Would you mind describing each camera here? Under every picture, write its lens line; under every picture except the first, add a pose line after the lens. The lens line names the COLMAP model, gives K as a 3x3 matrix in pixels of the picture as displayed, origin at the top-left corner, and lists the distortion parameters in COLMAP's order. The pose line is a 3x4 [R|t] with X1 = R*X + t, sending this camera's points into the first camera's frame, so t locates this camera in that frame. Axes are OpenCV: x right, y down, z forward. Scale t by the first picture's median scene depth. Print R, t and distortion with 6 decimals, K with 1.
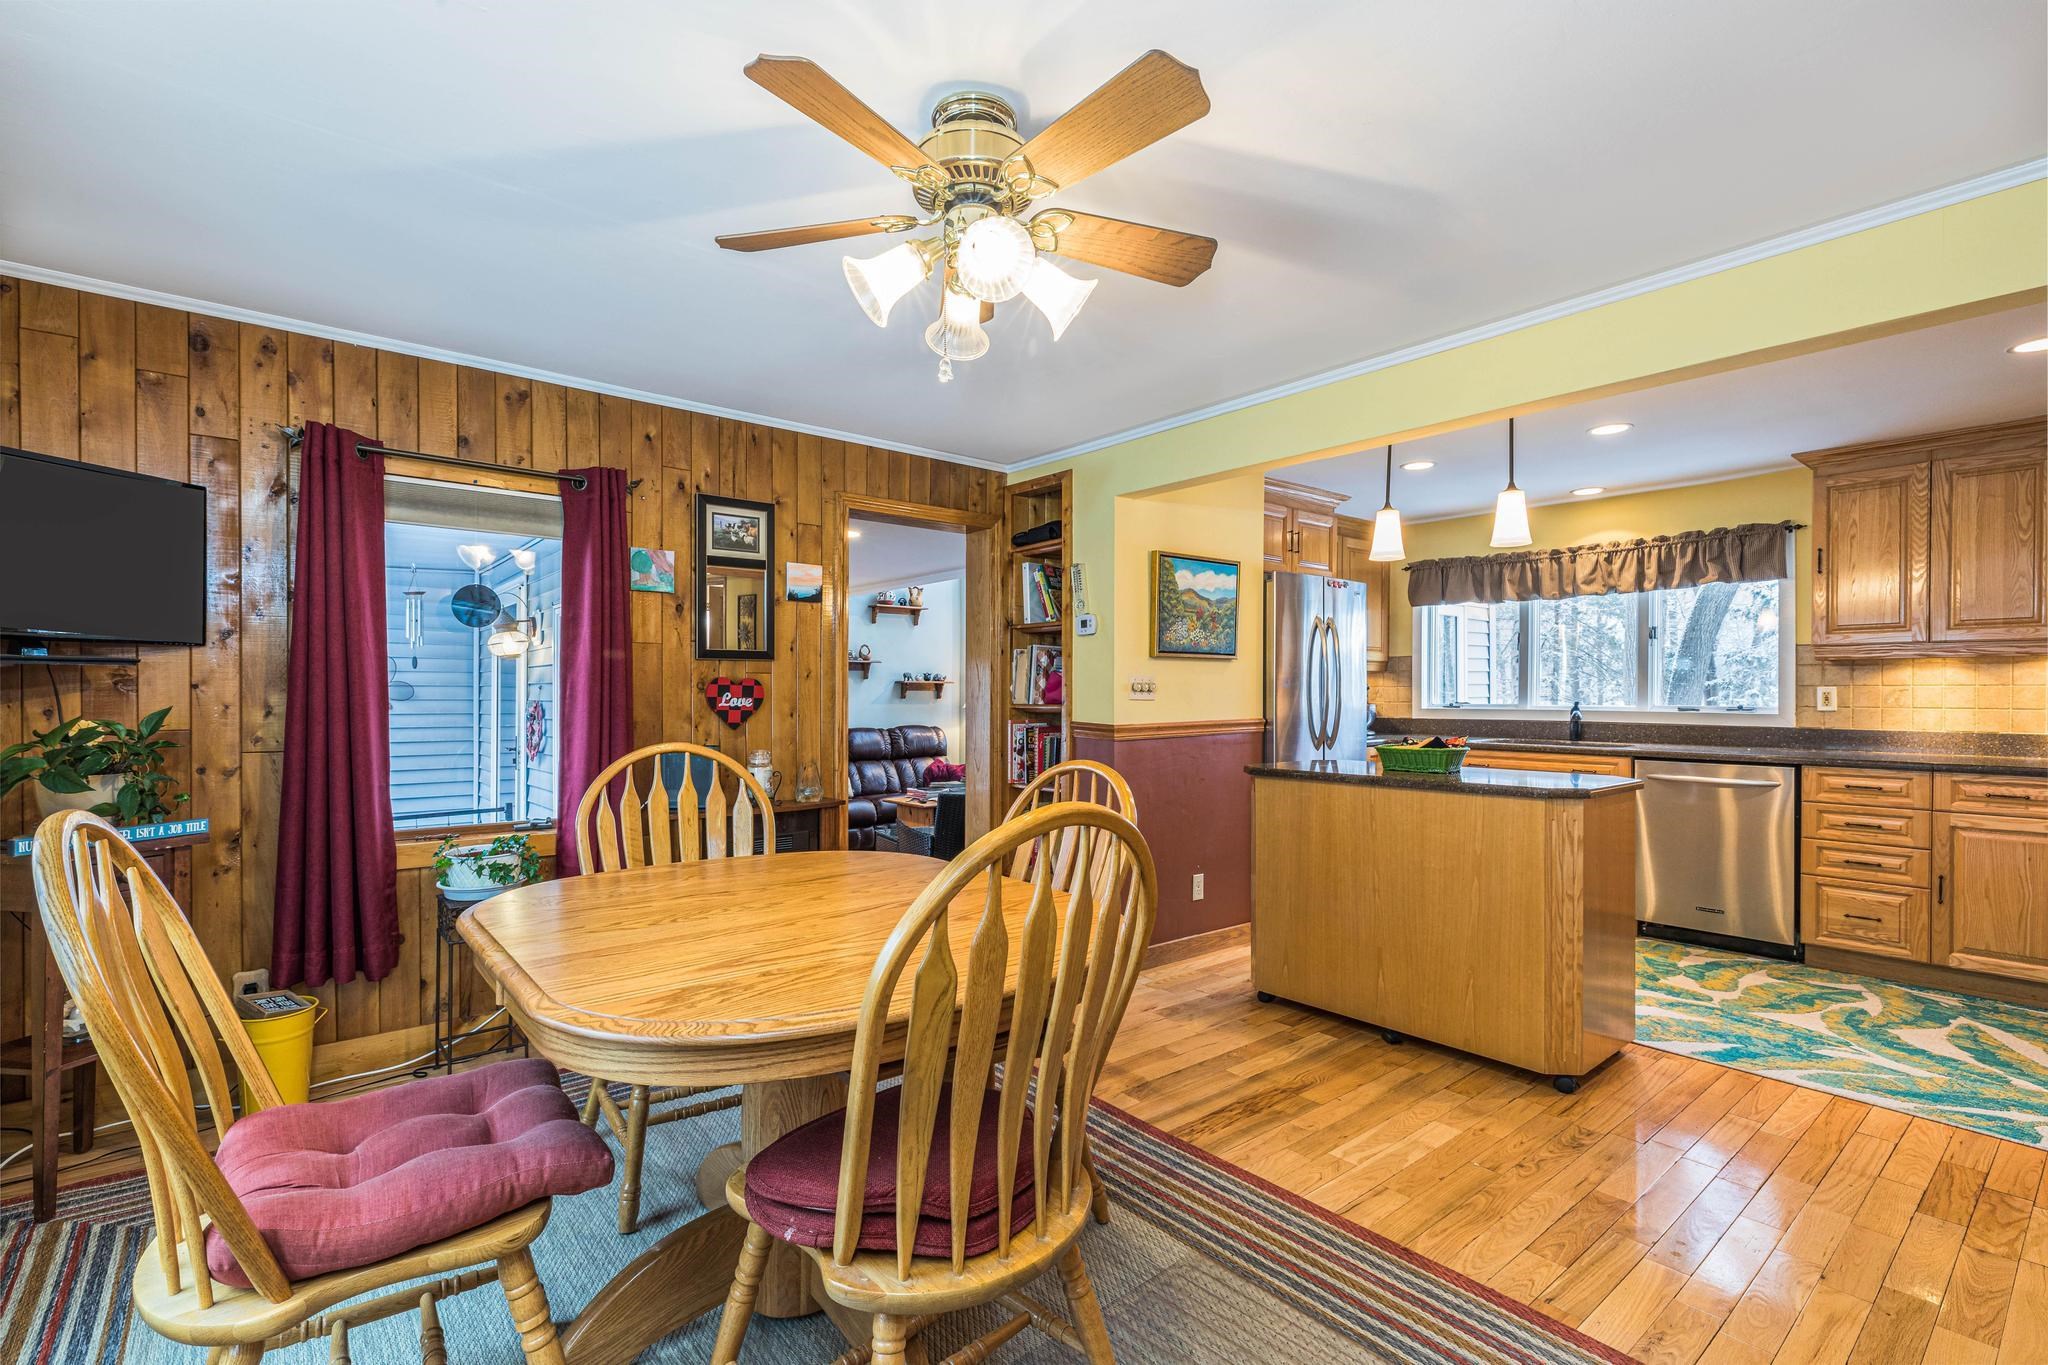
lens RADIAL K [[935.7, 0, 1003.9], [0, 935.7, 699.3], [0, 0, 1]] dist [0.005898, -0.001665]
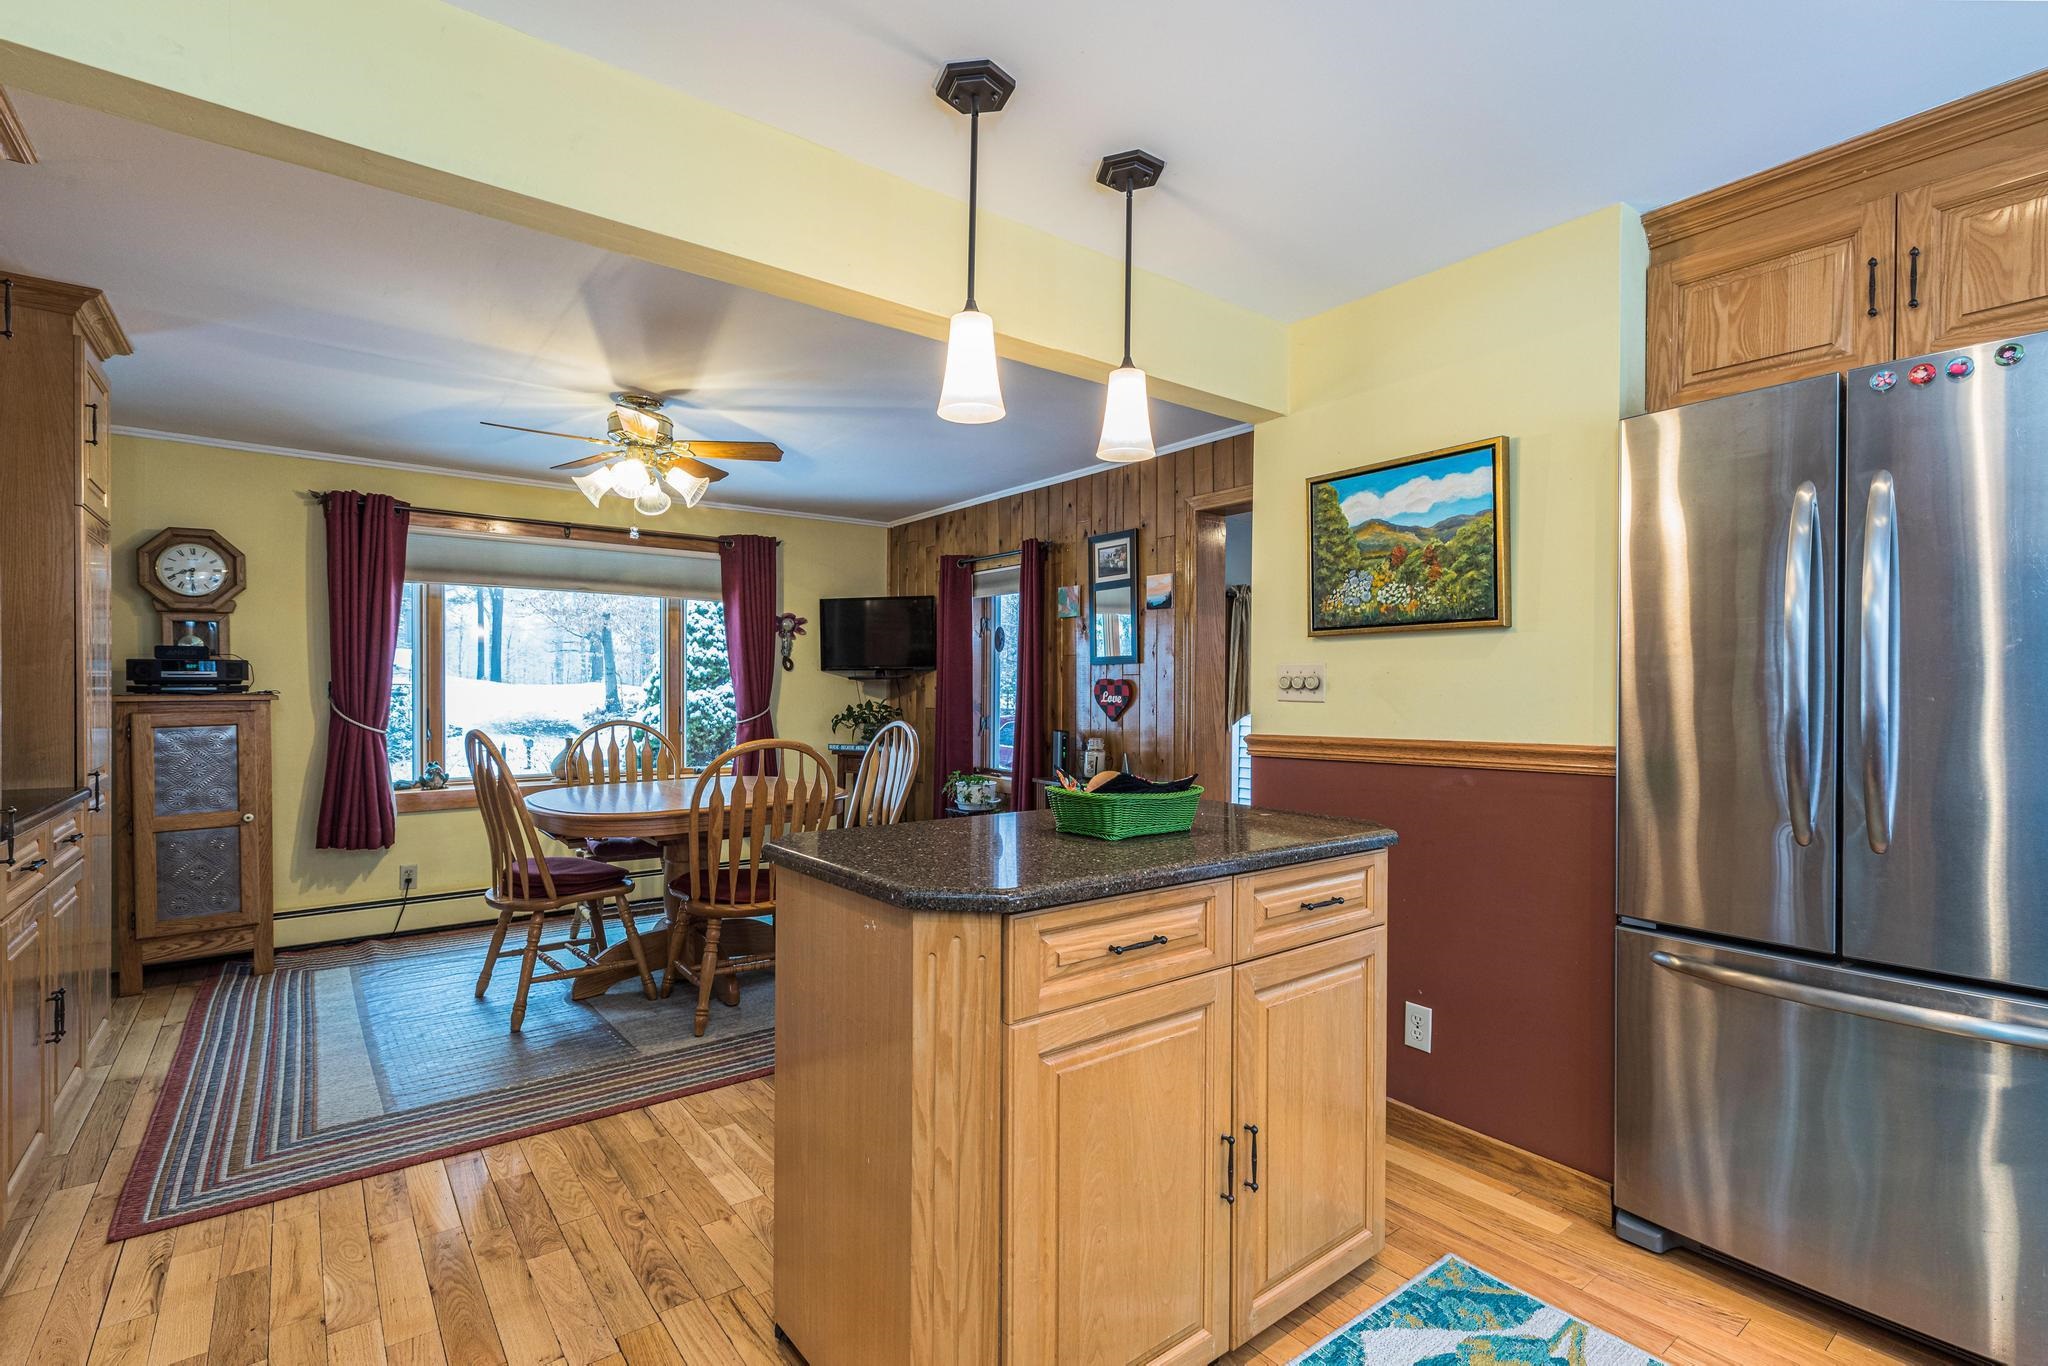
lens RADIAL K [[935.7, 0, 1005.1], [0, 935.7, 695.7], [0, 0, 1]] dist [0.005898, -0.001665]
pose [[-0.032775, 0.002702, -0.999459, 0.850469], [-0.012070, 0.999922, 0.003099, -0.002996], [0.999390, 0.012165, -0.032740, 0.814576]]
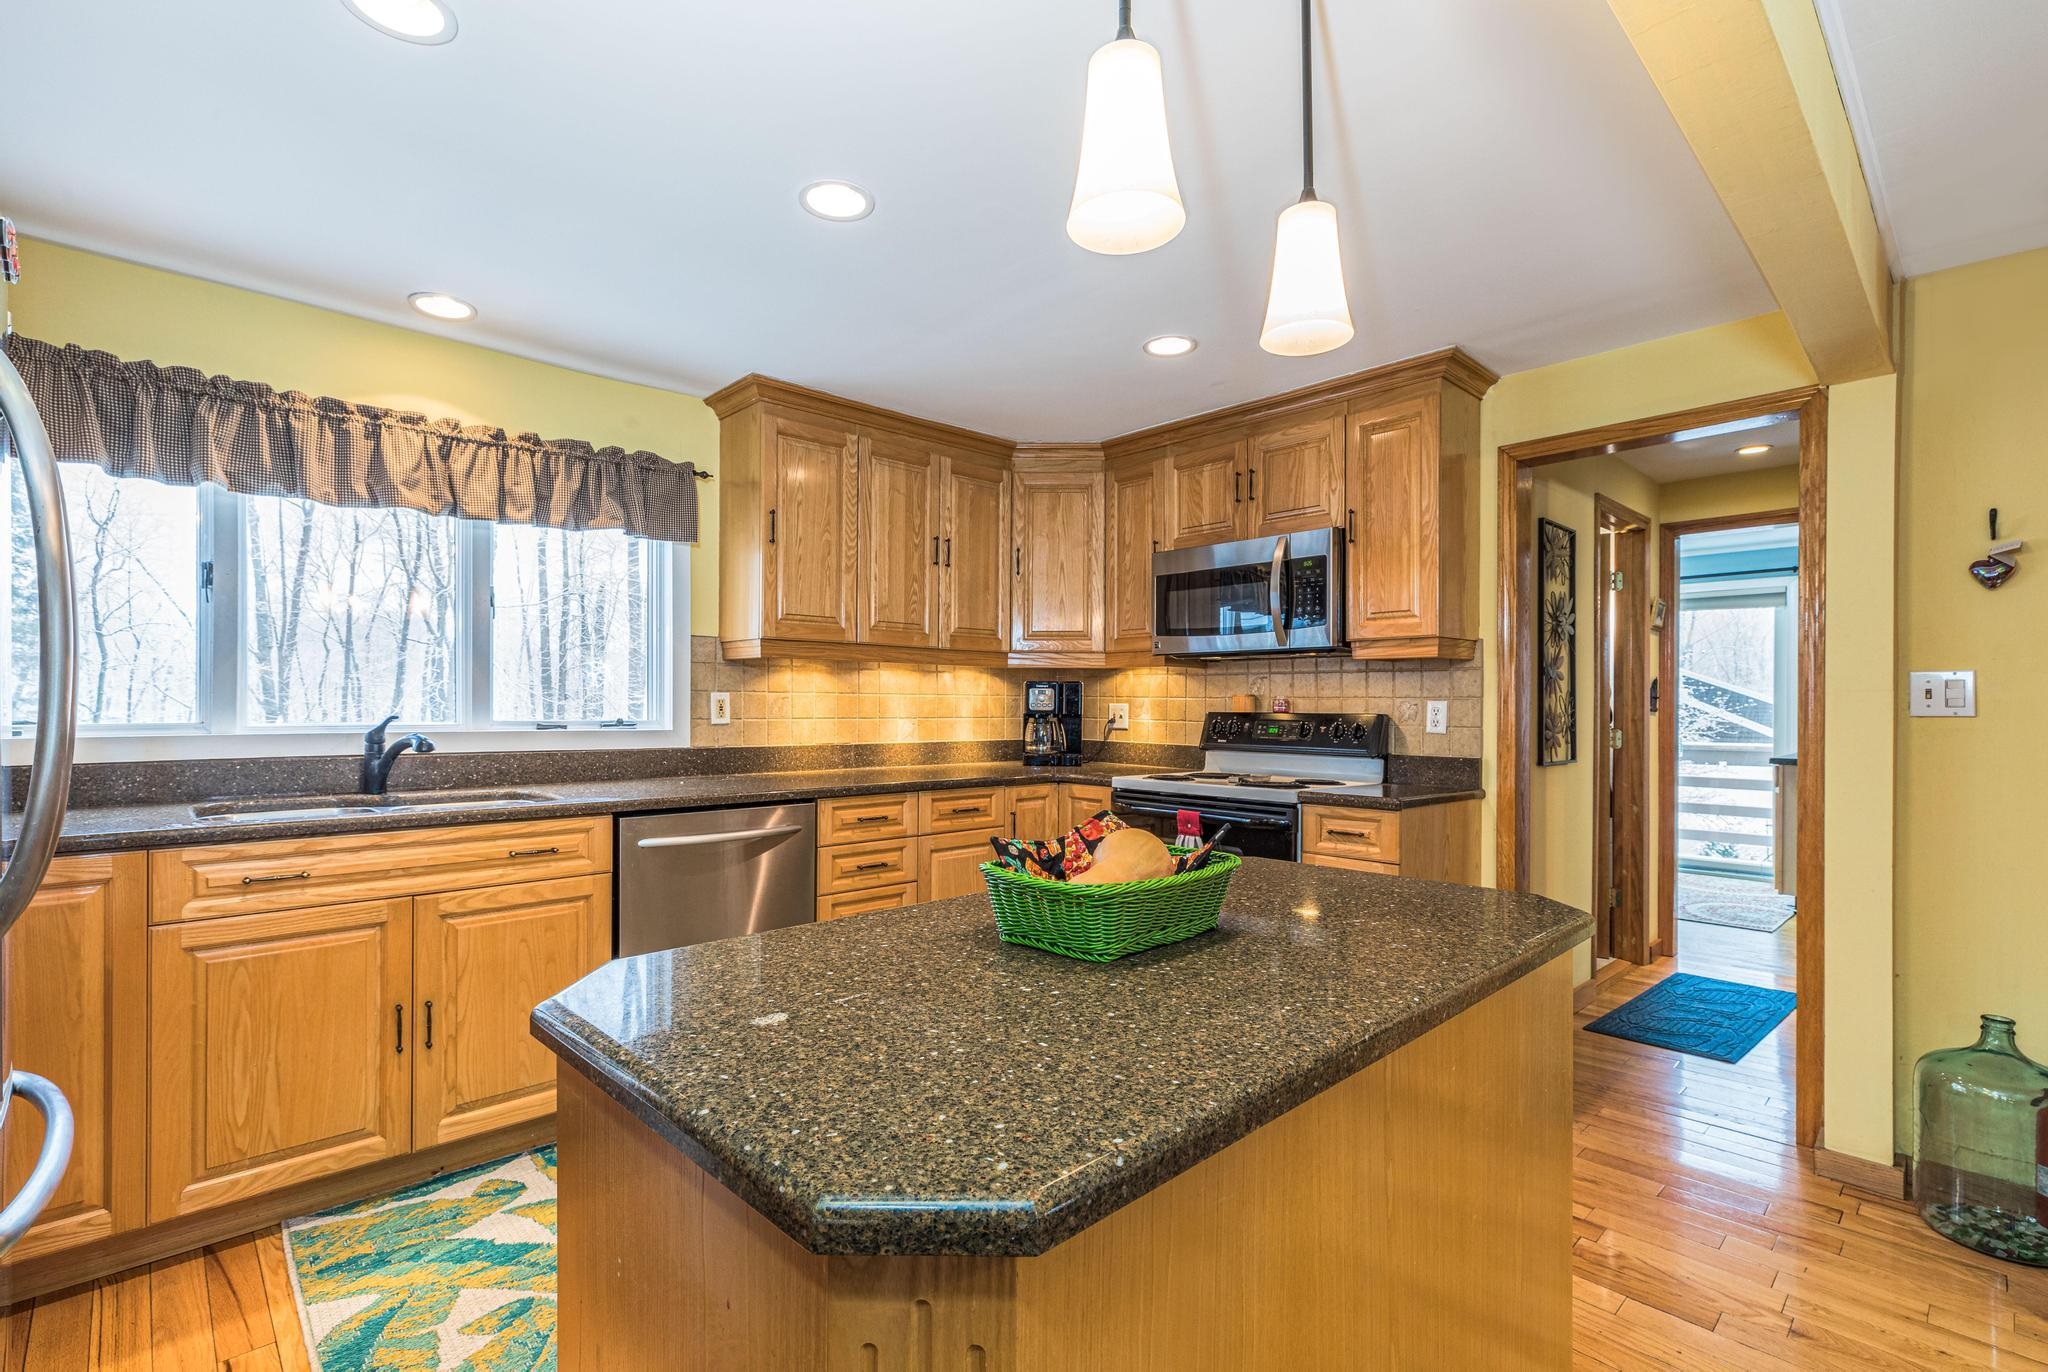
lens RADIAL K [[935.7, 0, 1024.7], [0, 935.7, 705.3], [0, 0, 1]] dist [0.005898, -0.001665]
pose [[-0.080259, -0.004059, 0.996766, 0.104528], [0.001184, 0.999991, 0.004168, -0.006392], [-0.996773, 0.001515, -0.080253, 0.908248]]
